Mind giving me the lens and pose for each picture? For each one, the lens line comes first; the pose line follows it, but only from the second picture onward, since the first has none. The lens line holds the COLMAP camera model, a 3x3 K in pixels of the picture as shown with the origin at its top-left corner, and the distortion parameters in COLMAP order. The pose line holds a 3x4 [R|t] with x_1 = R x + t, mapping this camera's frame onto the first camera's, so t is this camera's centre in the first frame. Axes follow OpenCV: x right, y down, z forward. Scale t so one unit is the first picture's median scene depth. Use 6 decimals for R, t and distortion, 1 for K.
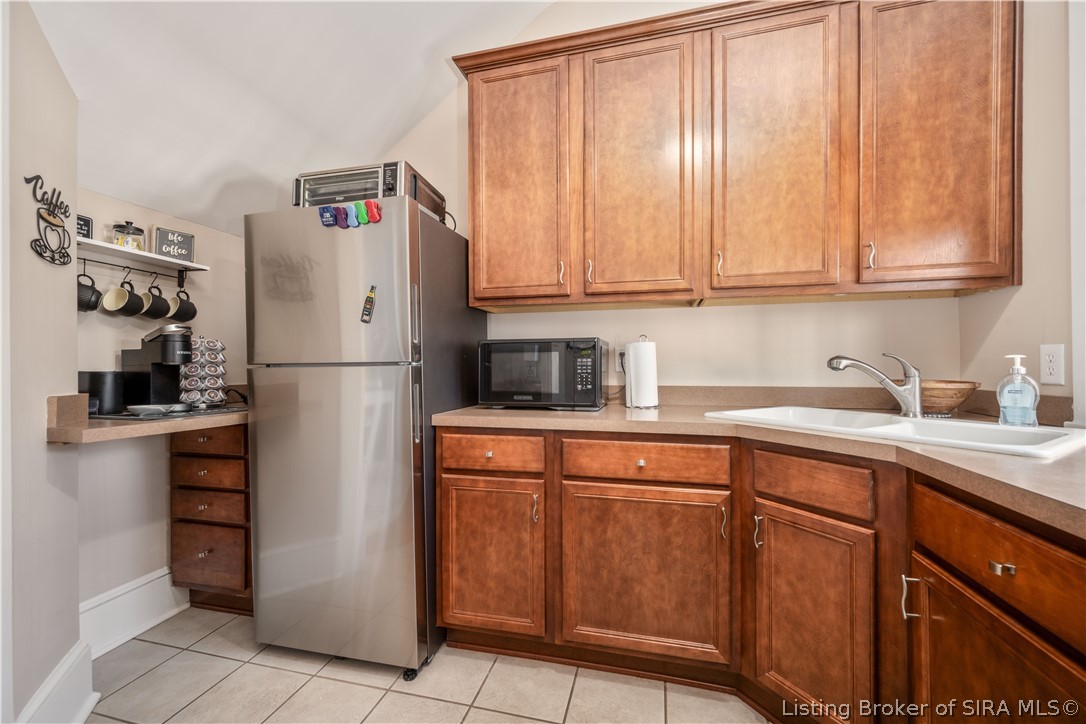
lens RADIAL K [[435.4, 0, 542.4], [0, 435.4, 363.7], [0, 0, 1]] dist [0.004912, -0.000005]
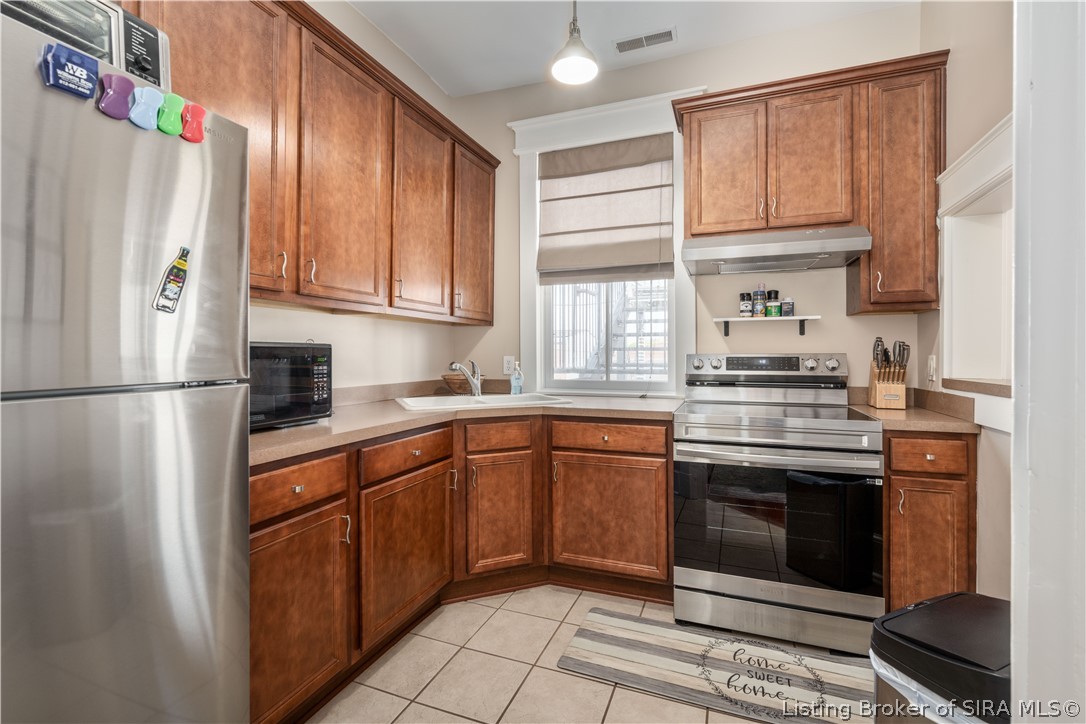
lens RADIAL K [[471.8, 0, 543.7], [0, 471.8, 356.0], [0, 0, 1]] dist [0.003227, 0.000096]
pose [[0.122129, -0.000705, 0.992514, -0.939100], [0.000952, 0.999999, 0.000594, -0.037579], [-0.992514, 0.000872, 0.122129, 0.449086]]
